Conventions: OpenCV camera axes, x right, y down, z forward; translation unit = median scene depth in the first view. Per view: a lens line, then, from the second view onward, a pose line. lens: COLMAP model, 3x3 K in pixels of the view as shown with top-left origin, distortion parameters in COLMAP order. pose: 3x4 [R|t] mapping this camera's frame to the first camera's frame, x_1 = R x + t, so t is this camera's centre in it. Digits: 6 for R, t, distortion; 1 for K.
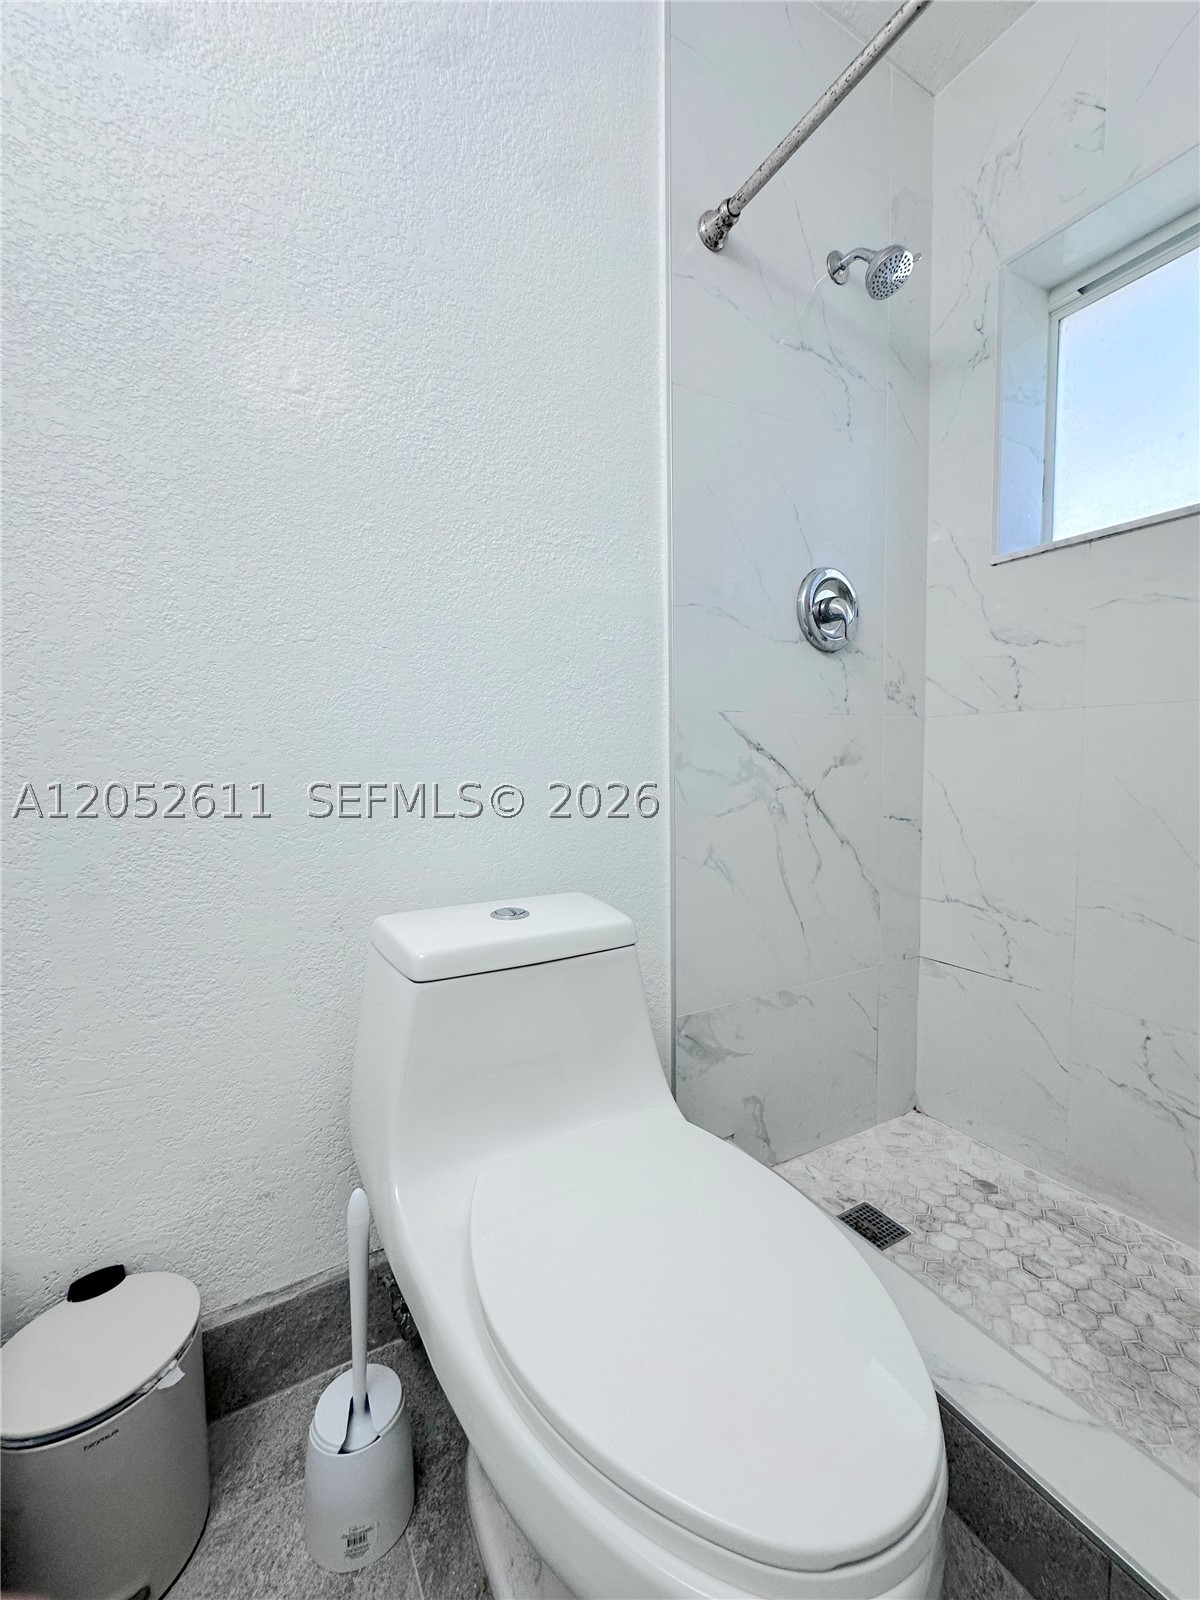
lens RADIAL K [[640.2, 0, 601.0], [0, 640.2, 798.7], [0, 0, 1]] dist [-0.005887, 0.000701]
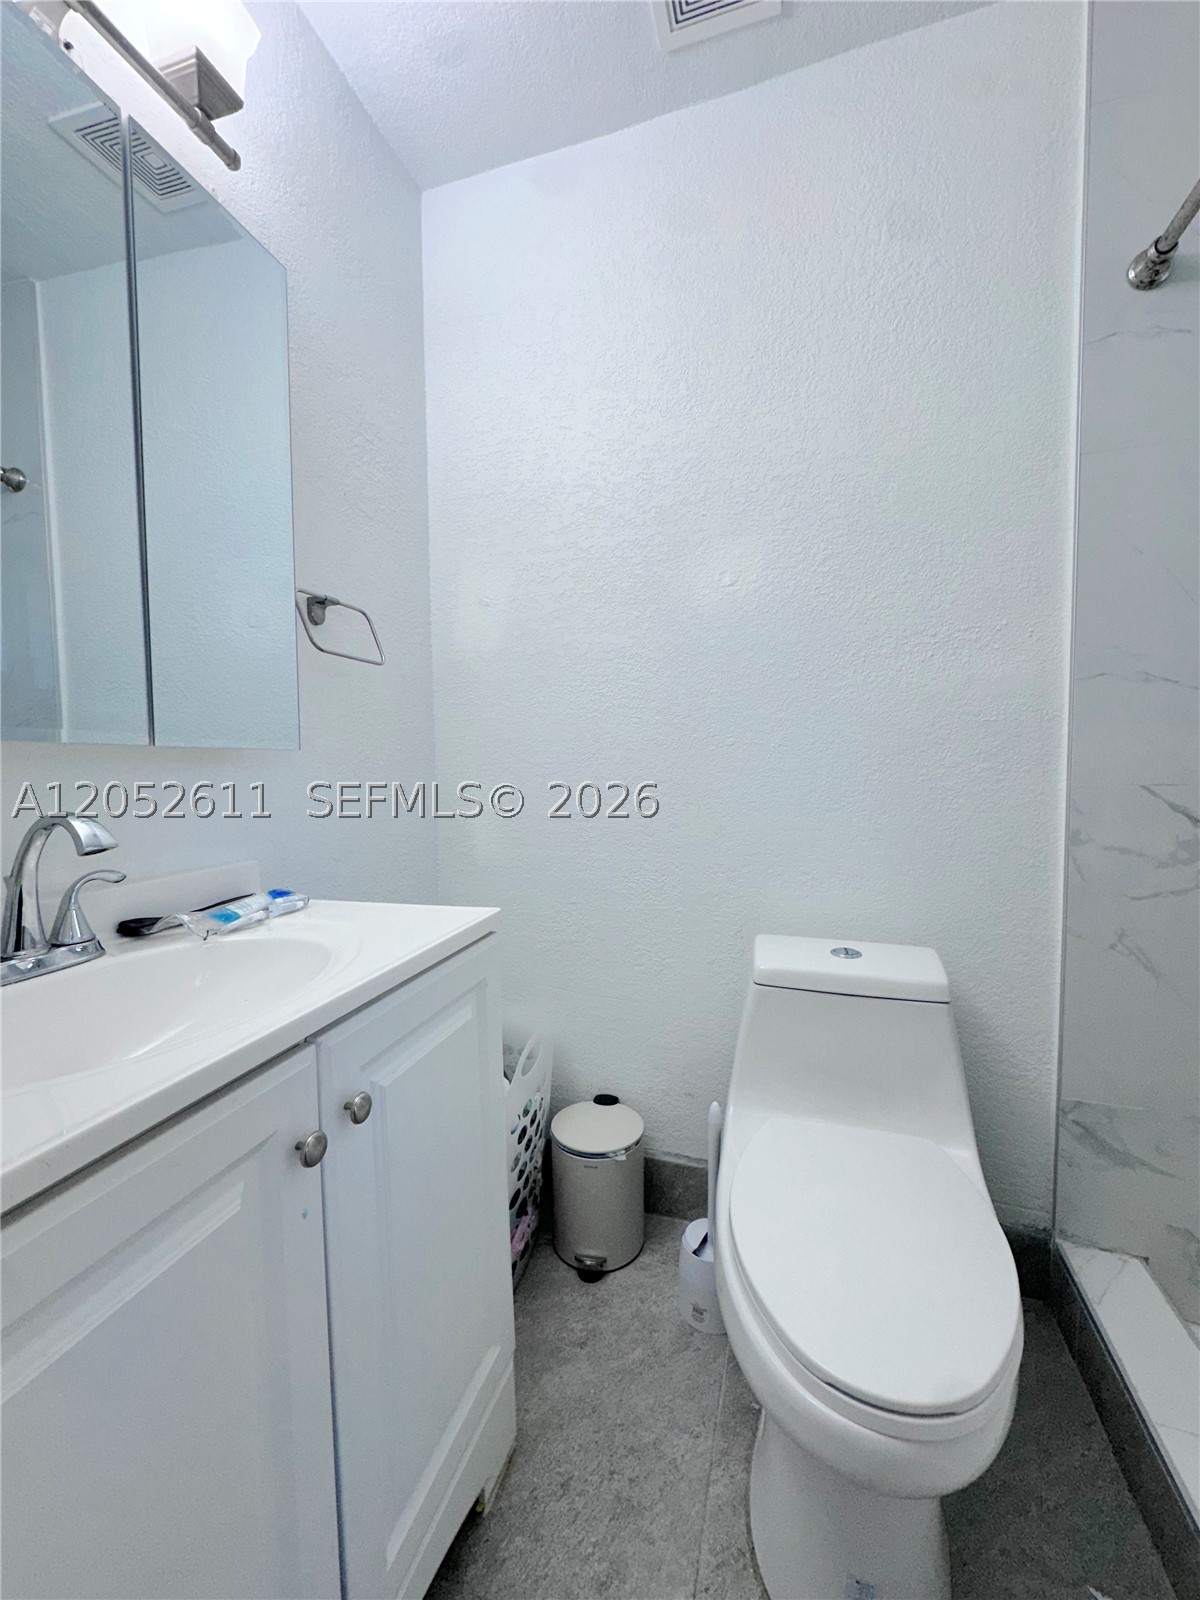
lens RADIAL K [[640.2, 0, 600.2], [0, 640.2, 799.6], [0, 0, 1]] dist [-0.005887, 0.000701]
pose [[0.669393, 0.046794, -0.741434, 0.378411], [-0.048569, 0.998636, 0.019177, -0.105493], [0.741319, 0.023174, 0.670752, -0.200154]]
